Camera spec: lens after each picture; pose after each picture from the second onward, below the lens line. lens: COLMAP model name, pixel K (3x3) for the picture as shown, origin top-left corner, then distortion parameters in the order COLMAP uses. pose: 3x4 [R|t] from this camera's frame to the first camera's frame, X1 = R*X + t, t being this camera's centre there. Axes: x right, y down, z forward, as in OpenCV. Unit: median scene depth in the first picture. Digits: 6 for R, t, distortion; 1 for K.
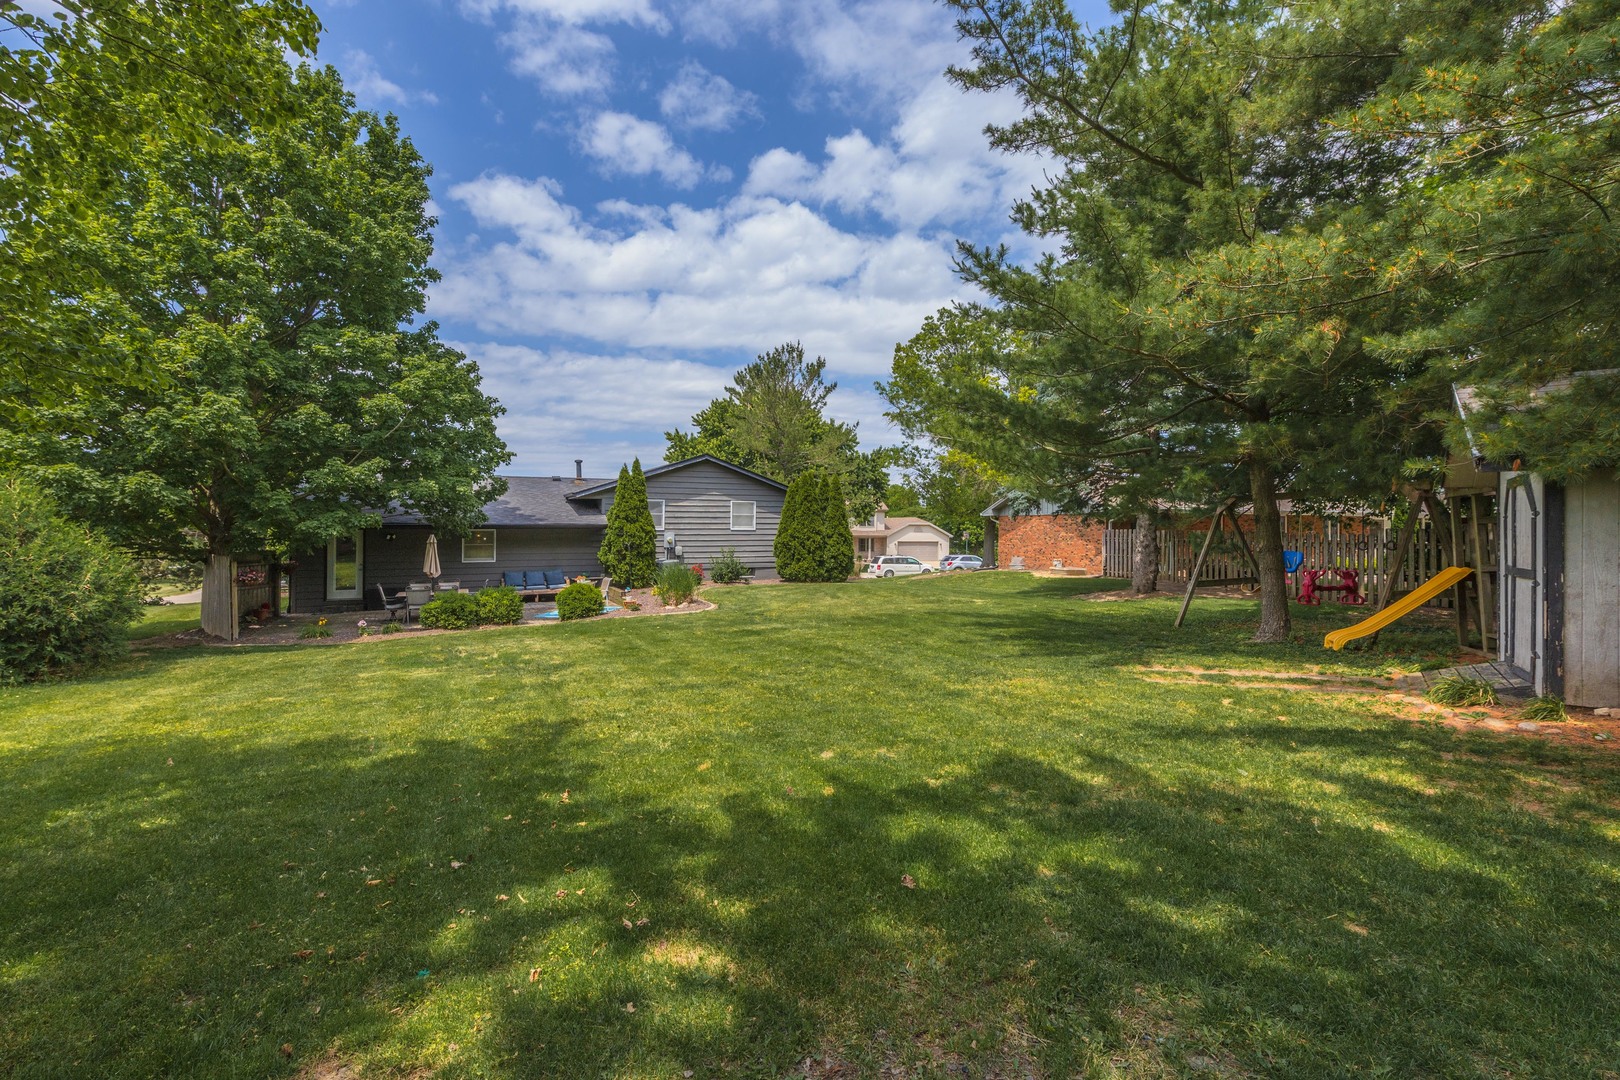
lens RADIAL K [[815.7, 0, 837.6], [0, 815.7, 511.8], [0, 0, 1]] dist [-0.000630, -0.000592]
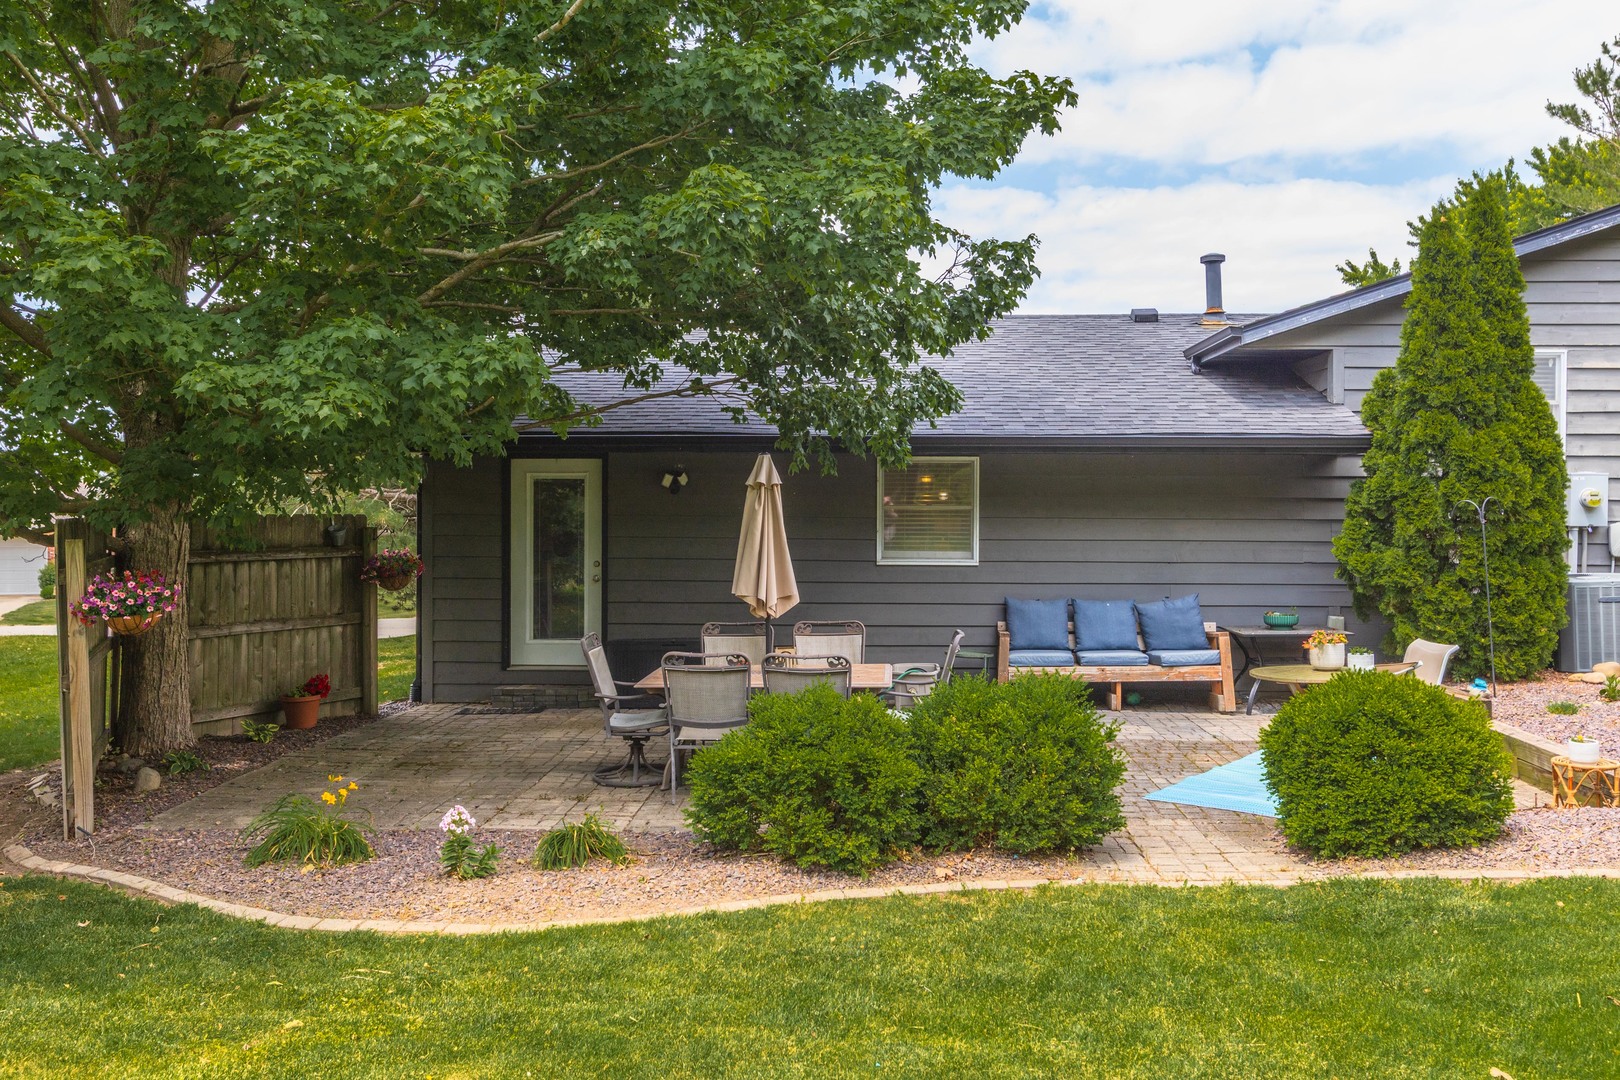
lens RADIAL K [[1368.8, 0, 814.6], [0, 1368.8, 498.2], [0, 0, 1]] dist [-0.002460, 0.002957]
pose [[0.880146, -0.002147, -0.474699, -0.260291], [0.003788, 0.999990, 0.002501, 0.039240], [0.474689, -0.004000, 0.880145, 0.588615]]
